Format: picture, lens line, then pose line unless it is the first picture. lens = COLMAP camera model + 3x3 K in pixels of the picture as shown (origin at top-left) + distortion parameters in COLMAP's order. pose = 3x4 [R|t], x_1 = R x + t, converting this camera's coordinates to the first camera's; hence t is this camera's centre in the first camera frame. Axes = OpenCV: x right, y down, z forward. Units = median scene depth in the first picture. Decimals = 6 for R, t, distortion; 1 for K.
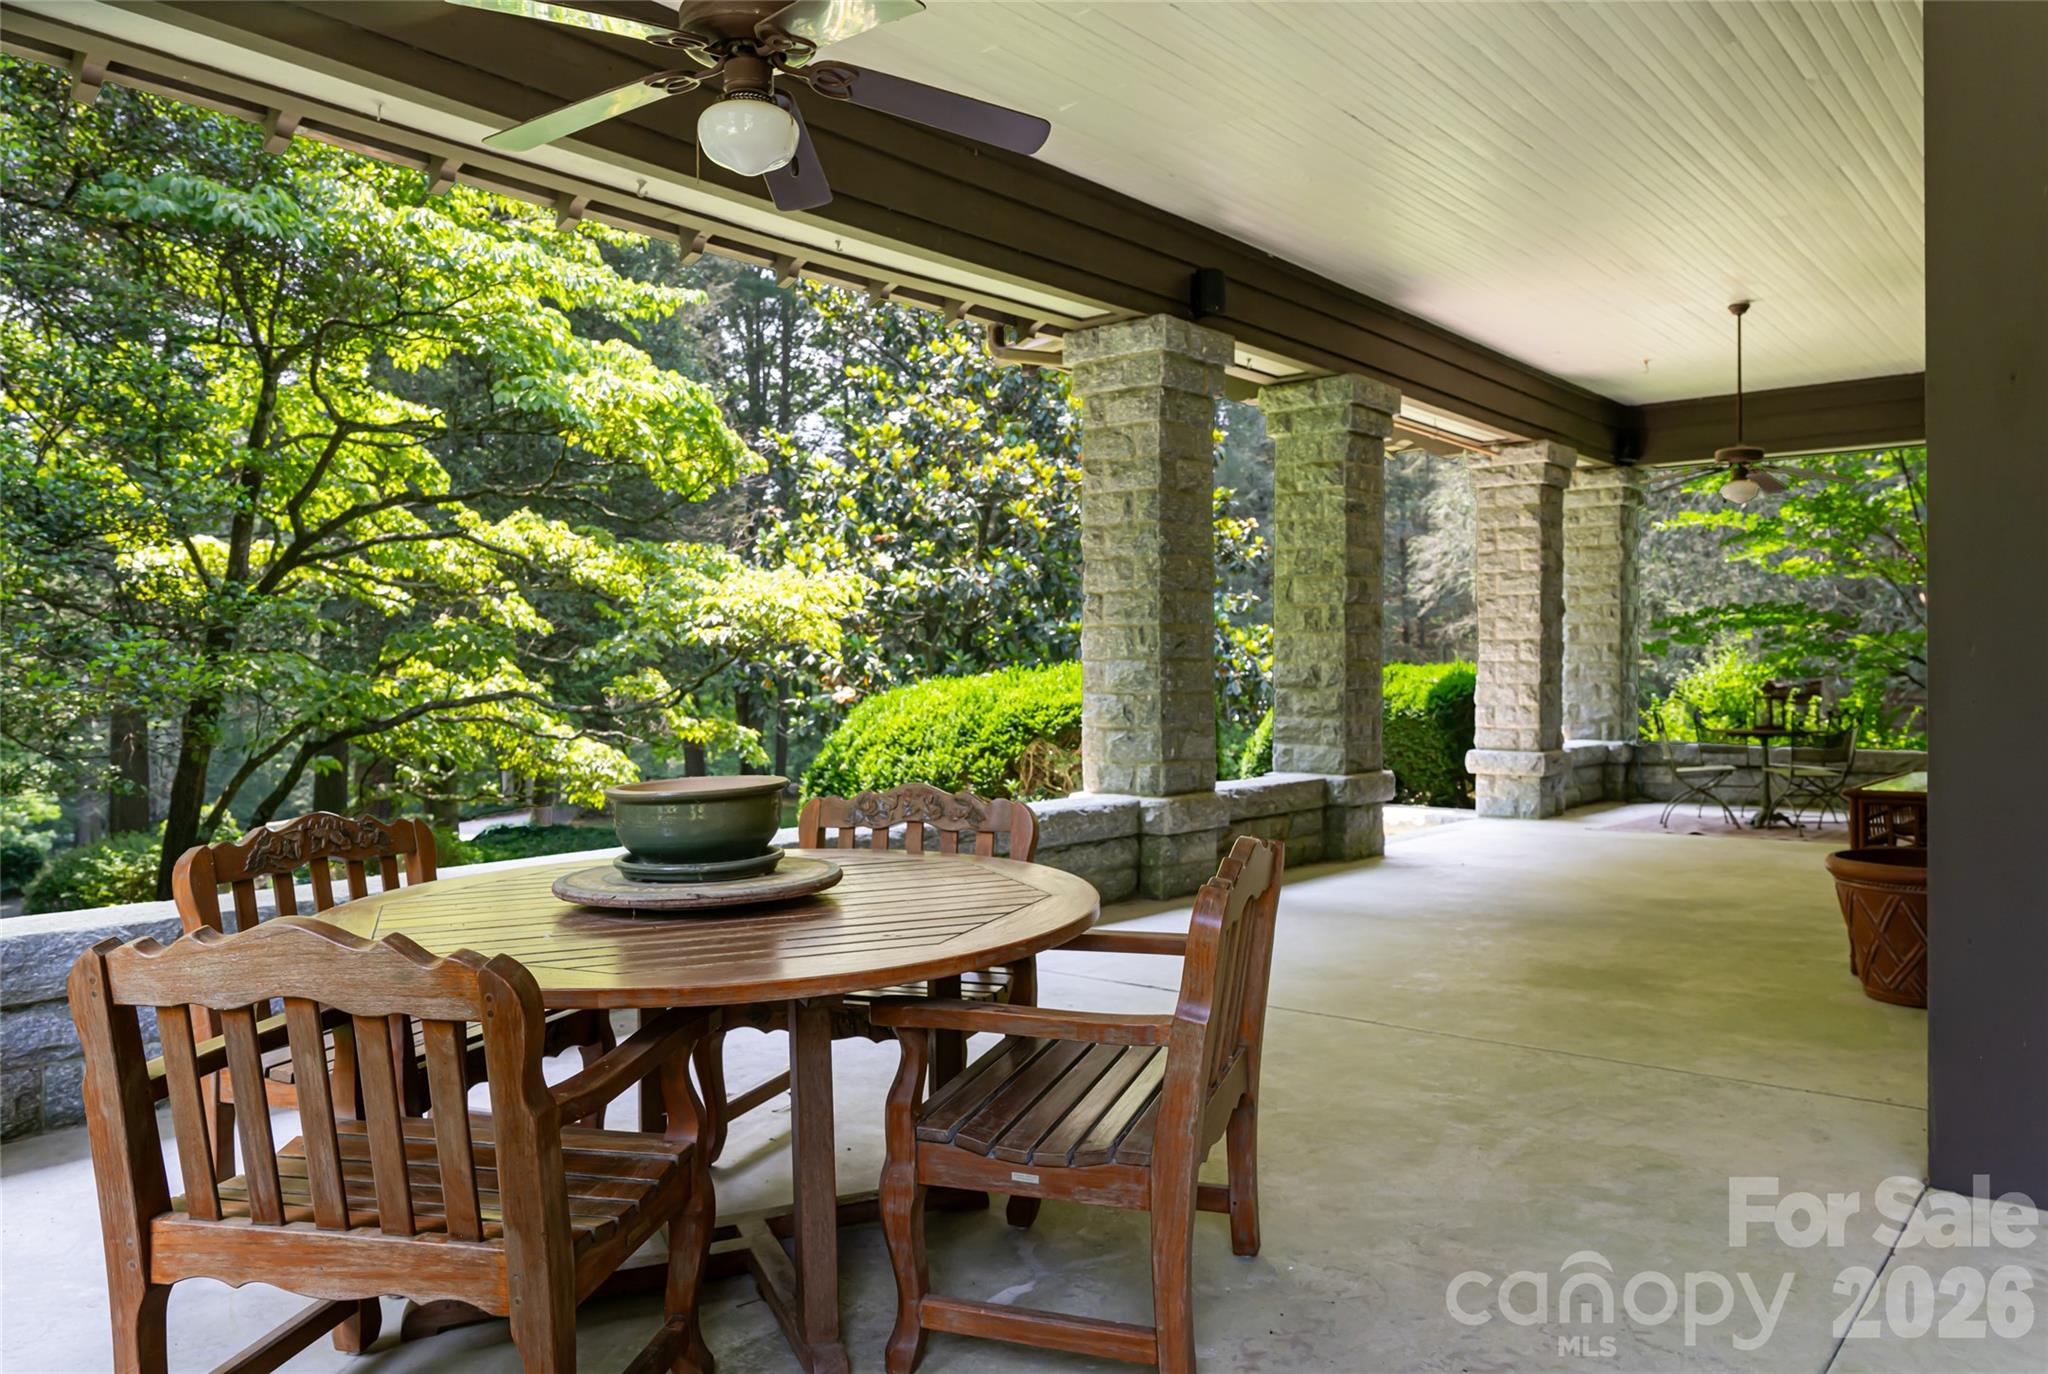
lens RADIAL K [[1409.9, 0, 1015.3], [0, 1409.9, 686.4], [0, 0, 1]] dist [0.011308, 0.000817]
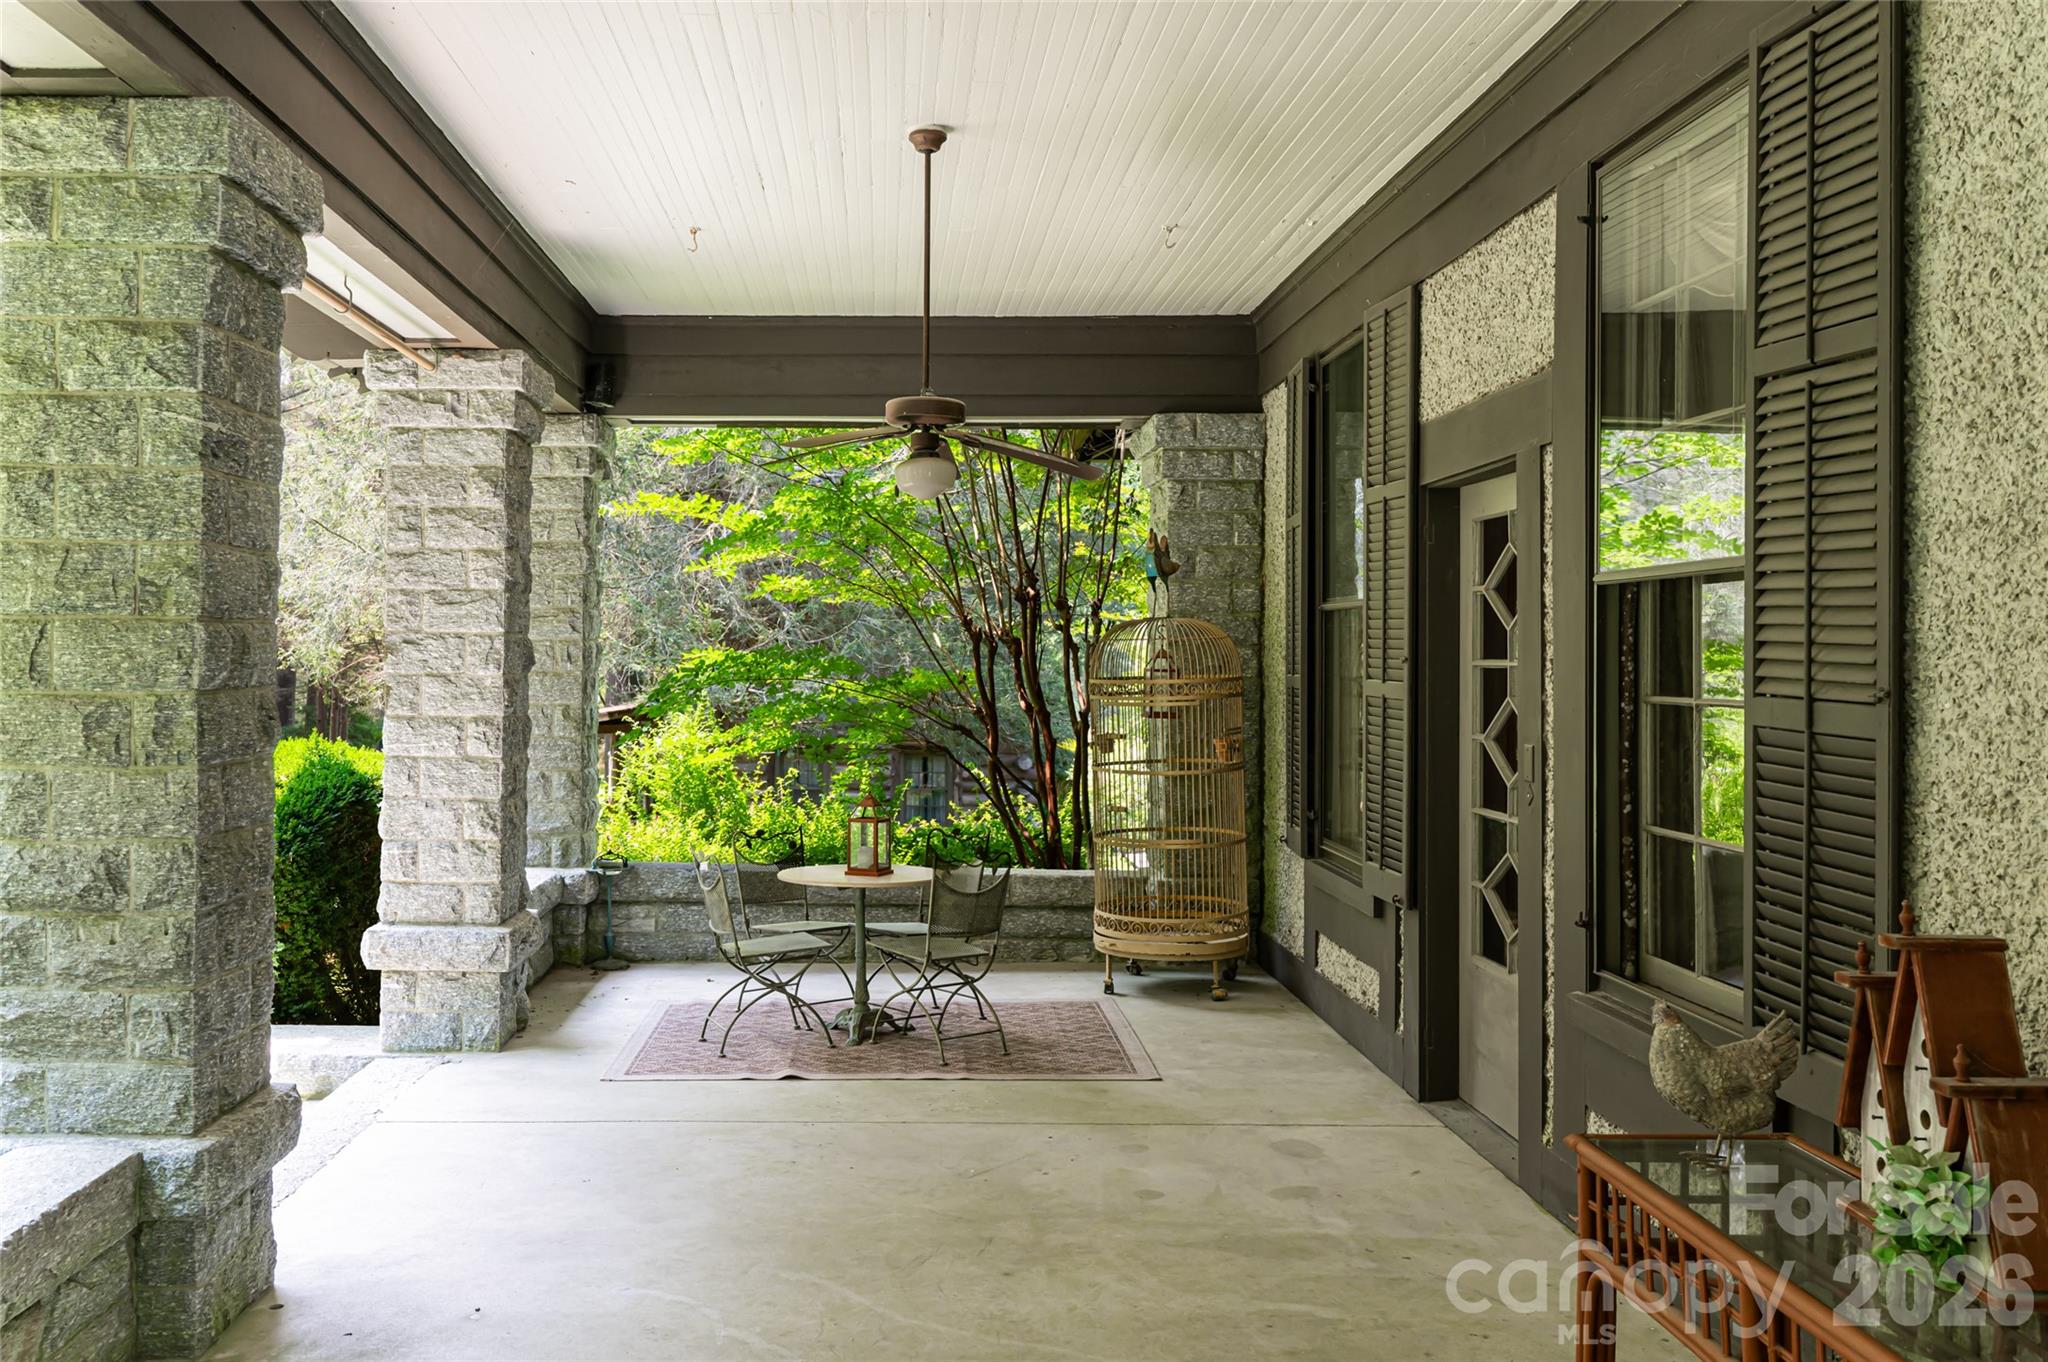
lens RADIAL K [[2044.3, 0, 1019.7], [0, 2044.3, 697.1], [0, 0, 1]] dist [0.010601, 0.000000]
pose [[0.781221, 0.009018, 0.624190, 0.037401], [-0.002171, 0.999929, -0.011729, -0.032546], [-0.624251, 0.007808, 0.781185, 0.265778]]
